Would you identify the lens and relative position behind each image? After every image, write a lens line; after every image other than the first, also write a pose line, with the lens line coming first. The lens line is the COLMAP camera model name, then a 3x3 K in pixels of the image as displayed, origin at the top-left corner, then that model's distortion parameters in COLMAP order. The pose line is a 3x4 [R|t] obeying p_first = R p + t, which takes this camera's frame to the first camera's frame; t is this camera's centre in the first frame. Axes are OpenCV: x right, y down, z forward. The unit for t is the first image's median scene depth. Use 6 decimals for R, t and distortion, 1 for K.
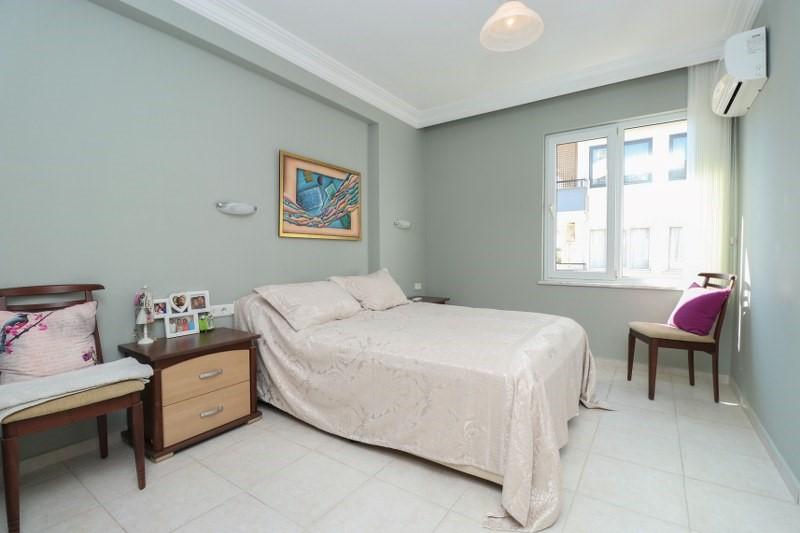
lens RADIAL K [[371.1, 0, 397.8], [0, 371.1, 261.5], [0, 0, 1]] dist [-0.010390, -0.005471]
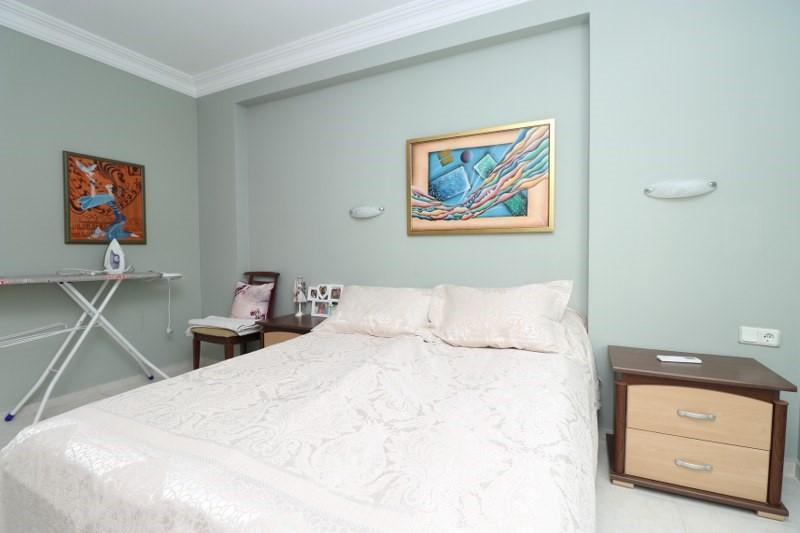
lens RADIAL K [[421.6, 0, 399.3], [0, 421.6, 270.3], [0, 0, 1]] dist [-0.012539, -0.003268]
pose [[0.091502, 0.039407, -0.995025, 0.644715], [-0.017492, 0.999126, 0.037961, -0.017723], [0.995651, 0.013931, 0.092111, 0.793934]]
